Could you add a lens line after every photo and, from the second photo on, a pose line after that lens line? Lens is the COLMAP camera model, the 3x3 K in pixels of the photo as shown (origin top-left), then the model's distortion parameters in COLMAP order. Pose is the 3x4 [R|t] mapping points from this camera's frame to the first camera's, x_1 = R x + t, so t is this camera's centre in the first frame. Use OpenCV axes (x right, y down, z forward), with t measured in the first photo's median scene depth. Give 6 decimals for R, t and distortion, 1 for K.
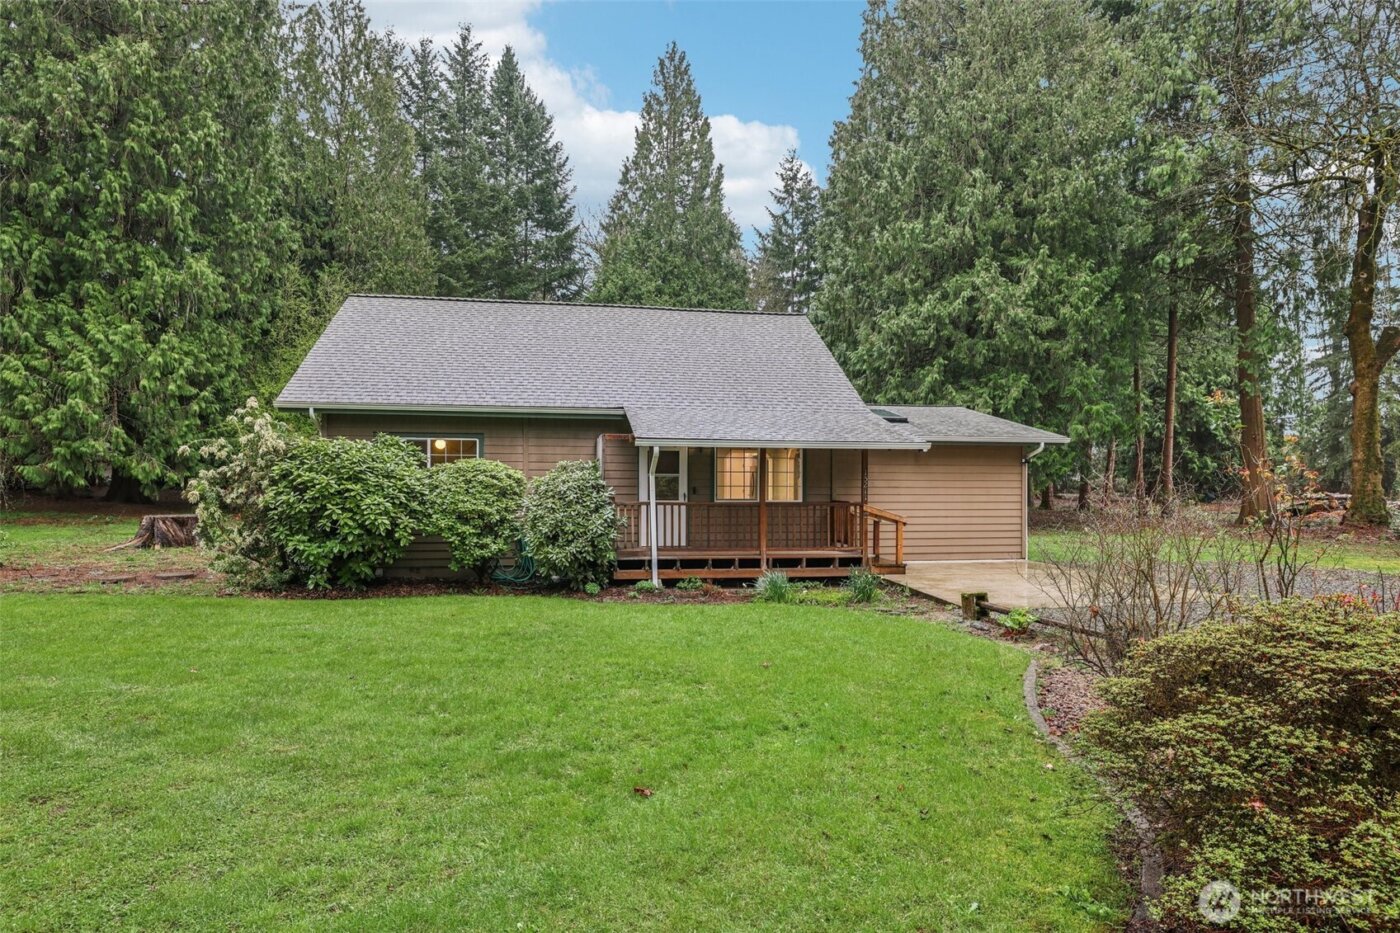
lens RADIAL K [[758.3, 0, 695.7], [0, 758.3, 490.8], [0, 0, 1]] dist [-0.025117, 0.022069]
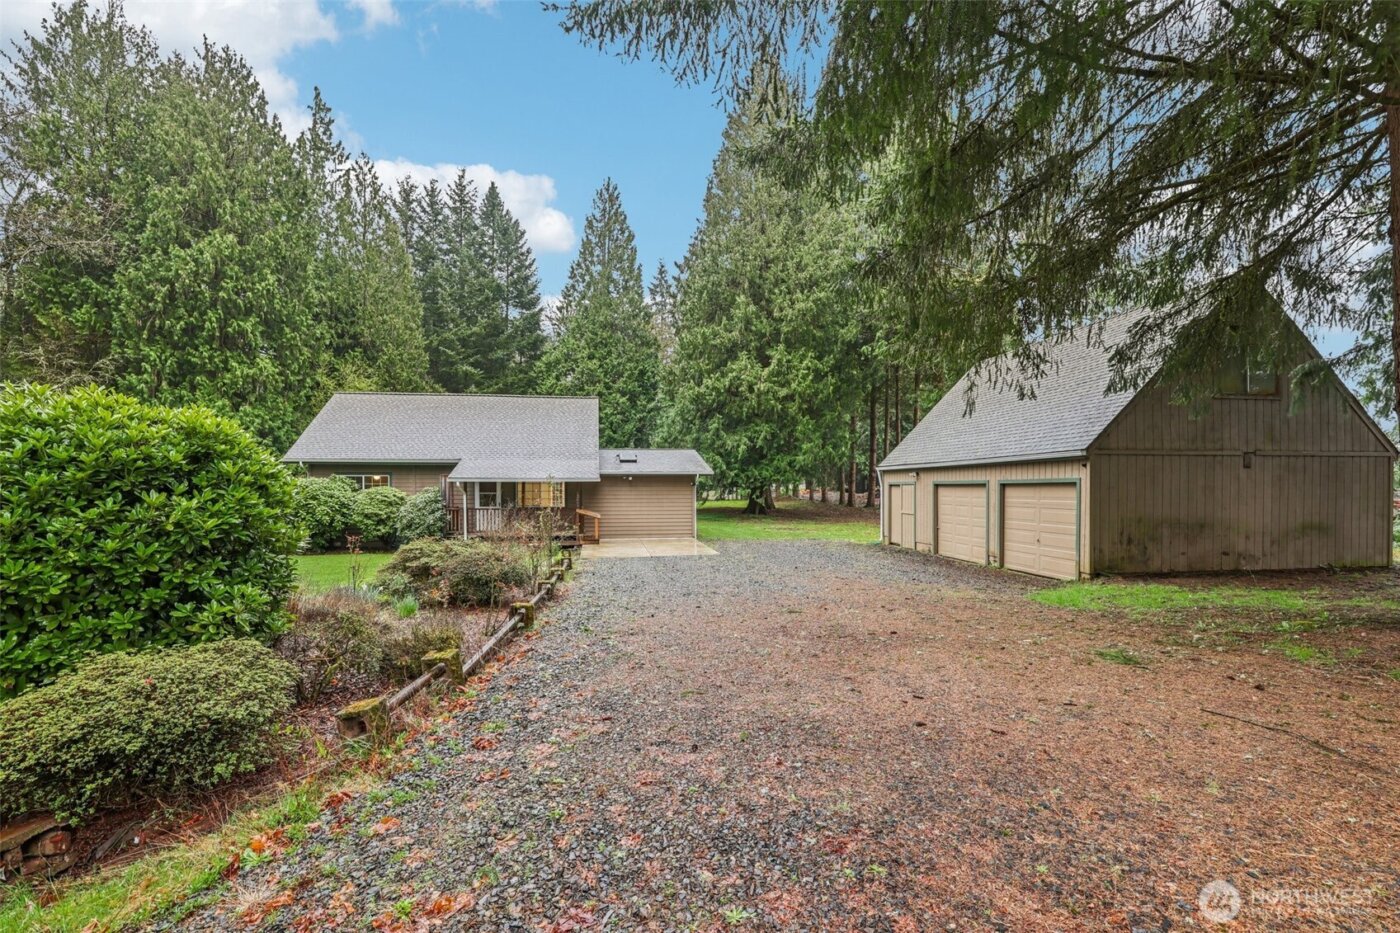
lens RADIAL K [[622.5, 0, 701.4], [0, 622.5, 495.1], [0, 0, 1]] dist [-0.015335, 0.000340]
pose [[0.999913, -0.003863, -0.012636, 0.330249], [0.004039, 0.999895, 0.013950, -0.022530], [0.012581, -0.014000, 0.999823, -0.362824]]
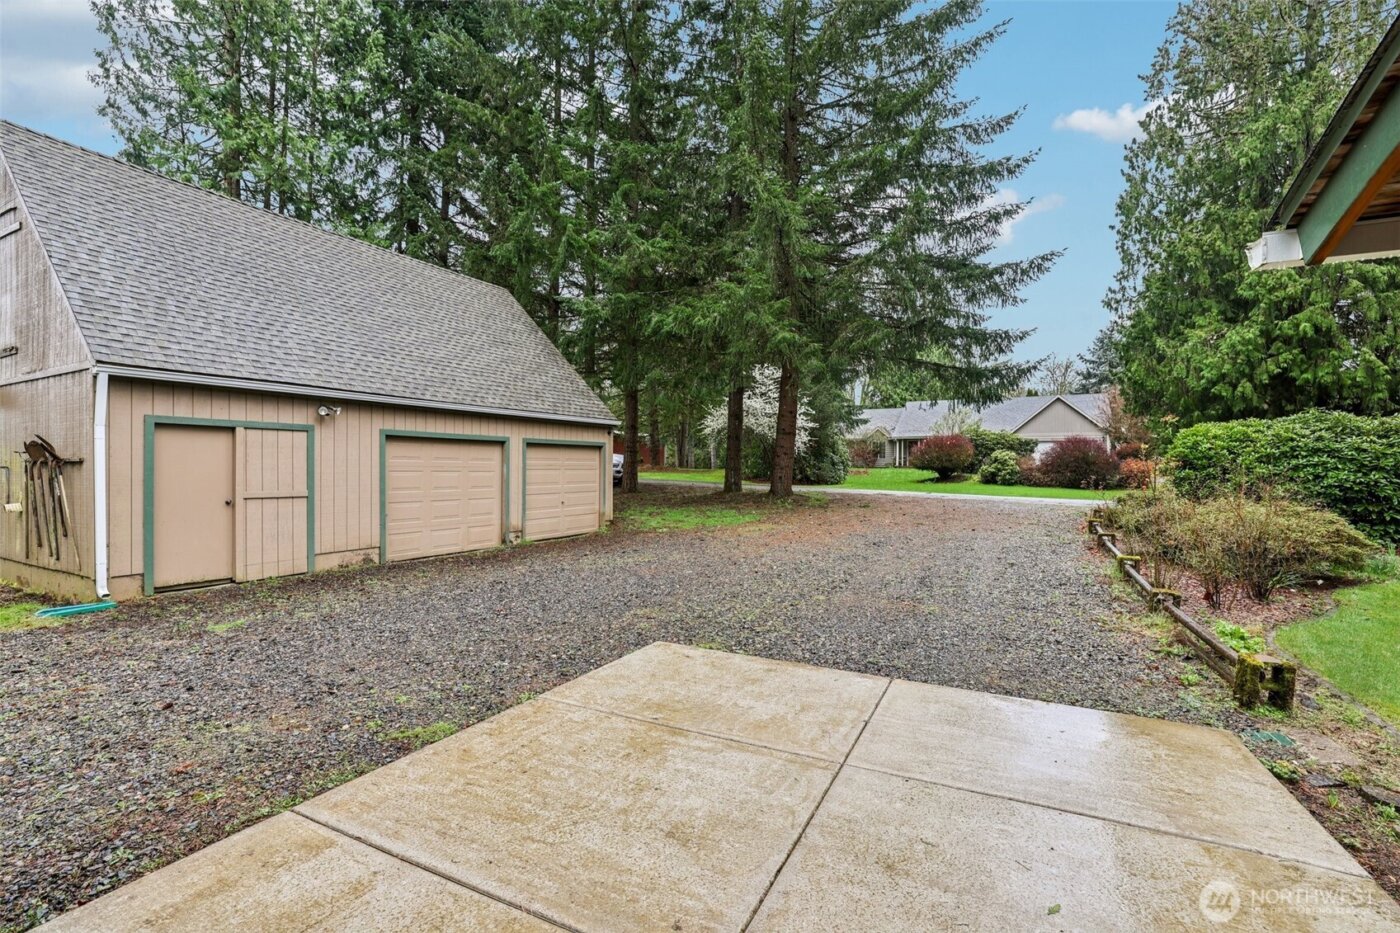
lens RADIAL K [[621.8, 0, 700.0], [0, 621.8, 466.5], [0, 0, 1]] dist [-0.002113, 0.000091]
pose [[-0.807844, -0.001576, 0.589394, 0.182875], [-0.004897, 0.999980, -0.004038, -0.001497], [-0.589376, -0.006148, -0.807835, 0.657577]]
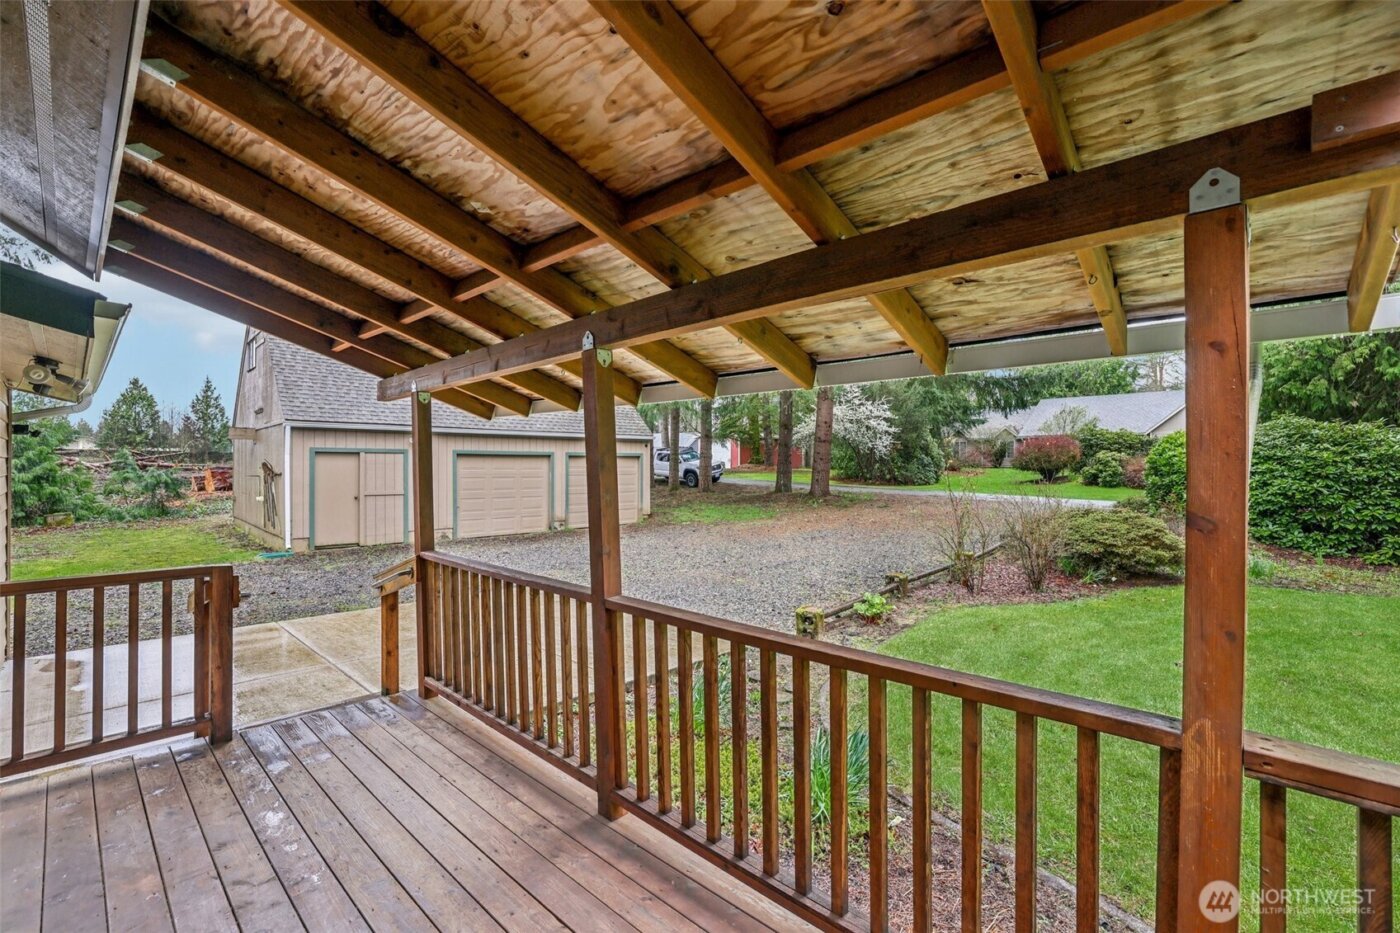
lens RADIAL K [[601.1, 0, 700.0], [0, 601.1, 466.5], [0, 0, 1]] dist [-0.041719, 0.016500]
pose [[-0.600073, -0.001718, 0.799944, -0.034080], [-0.002141, 0.999998, 0.000542, -0.011544], [-0.799943, -0.001388, -0.600075, 0.607865]]
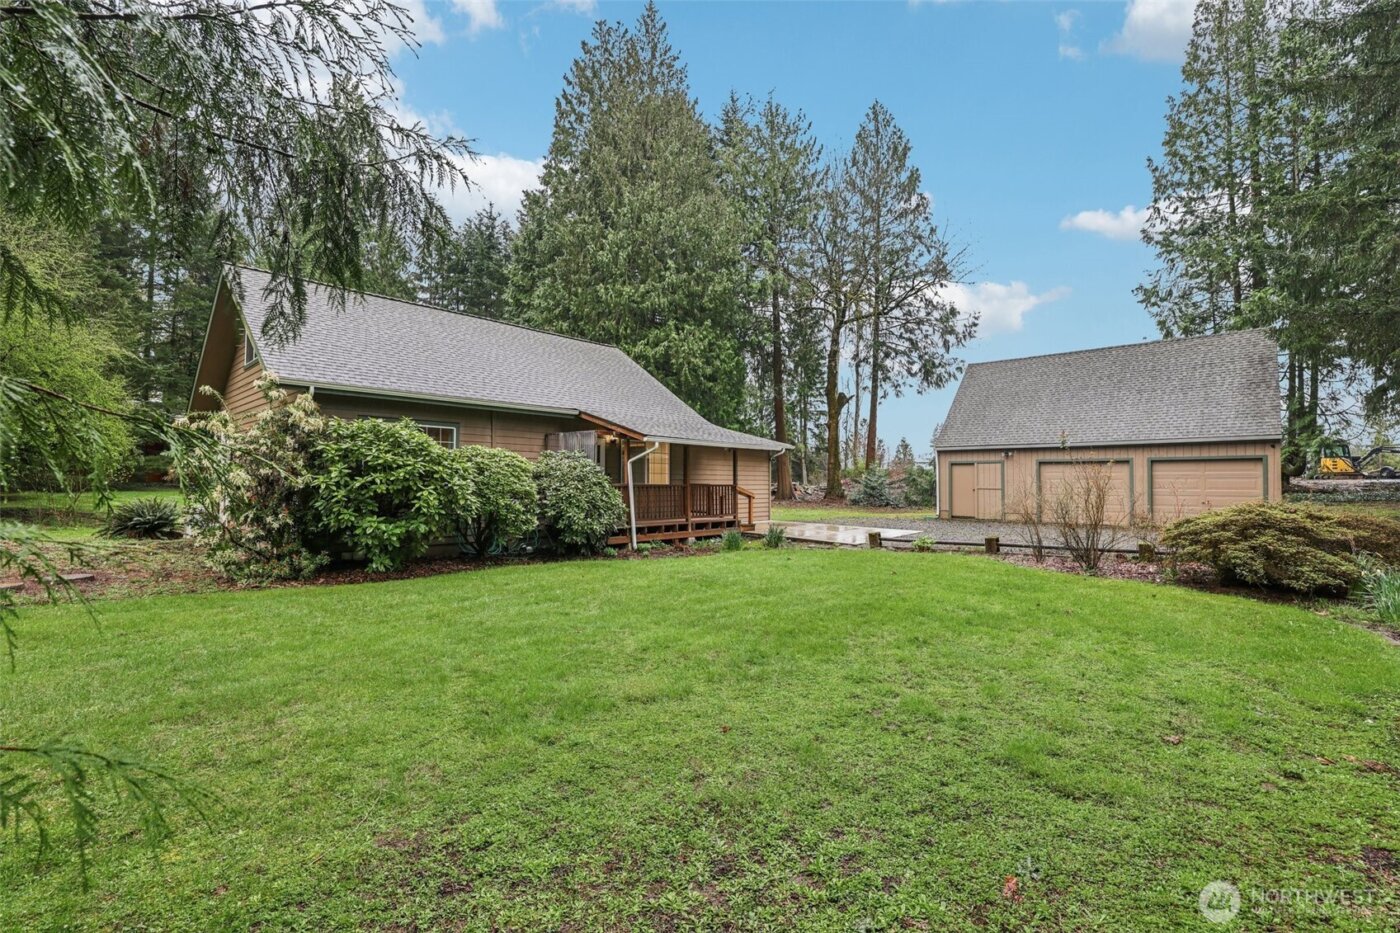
lens RADIAL K [[601.1, 0, 700.0], [0, 601.1, 466.5], [0, 0, 1]] dist [-0.041719, 0.016500]
pose [[0.777112, 0.017054, 0.629131, -0.345687], [-0.003727, 0.999740, -0.022497, 0.004147], [-0.629351, 0.015138, 0.776973, 0.060334]]
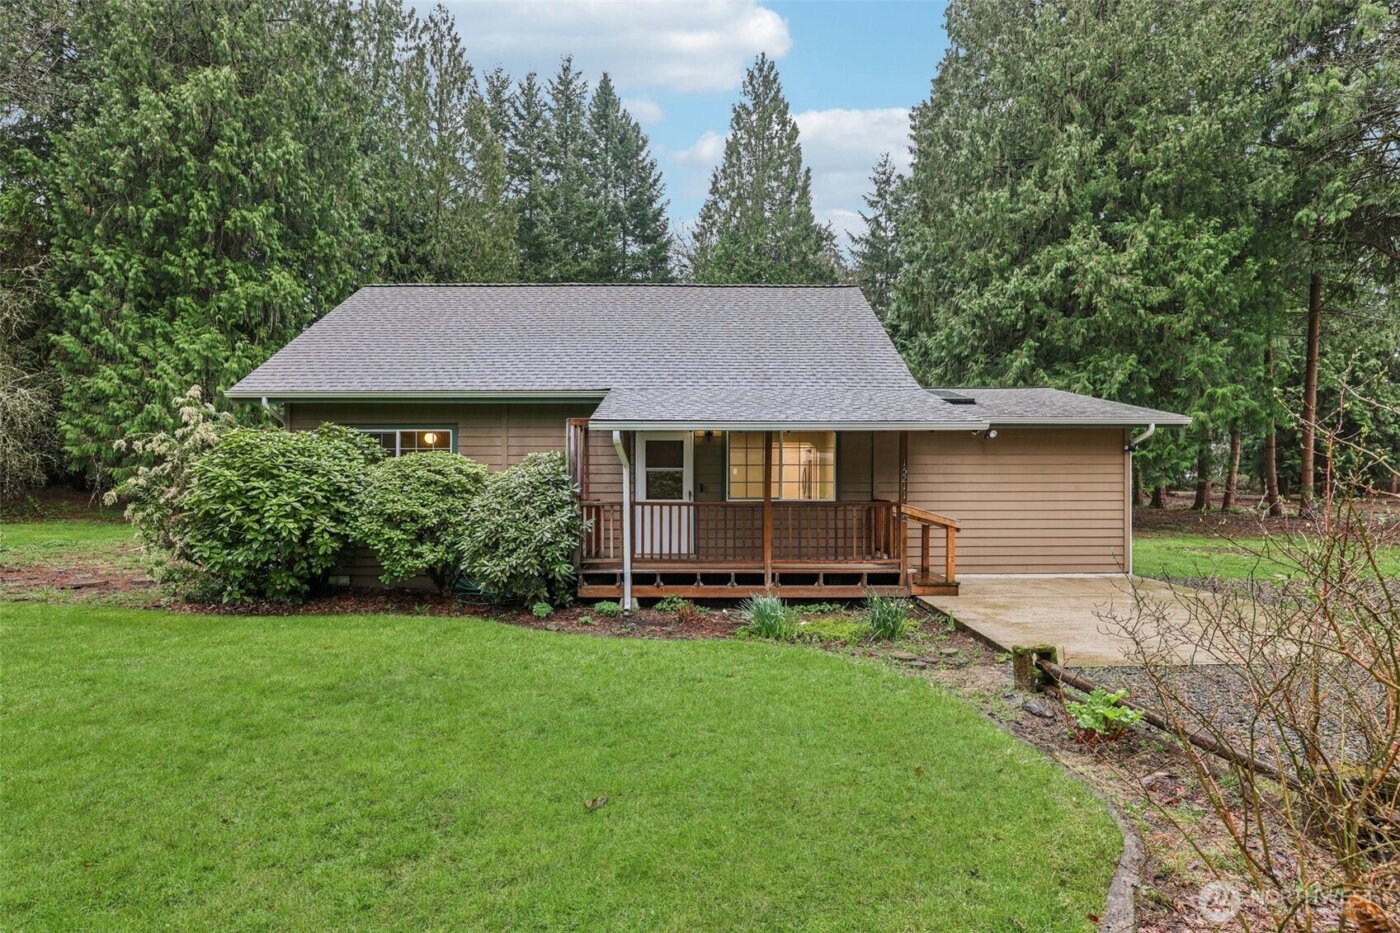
lens RADIAL K [[678.8, 0, 704.9], [0, 678.8, 493.8], [0, 0, 1]] dist [-0.025714, 0.012908]
pose [[0.987460, -0.002969, -0.157839, 0.076990], [0.003729, 0.999983, 0.004517, 0.002012], [0.157823, -0.005049, 0.987454, 0.166311]]
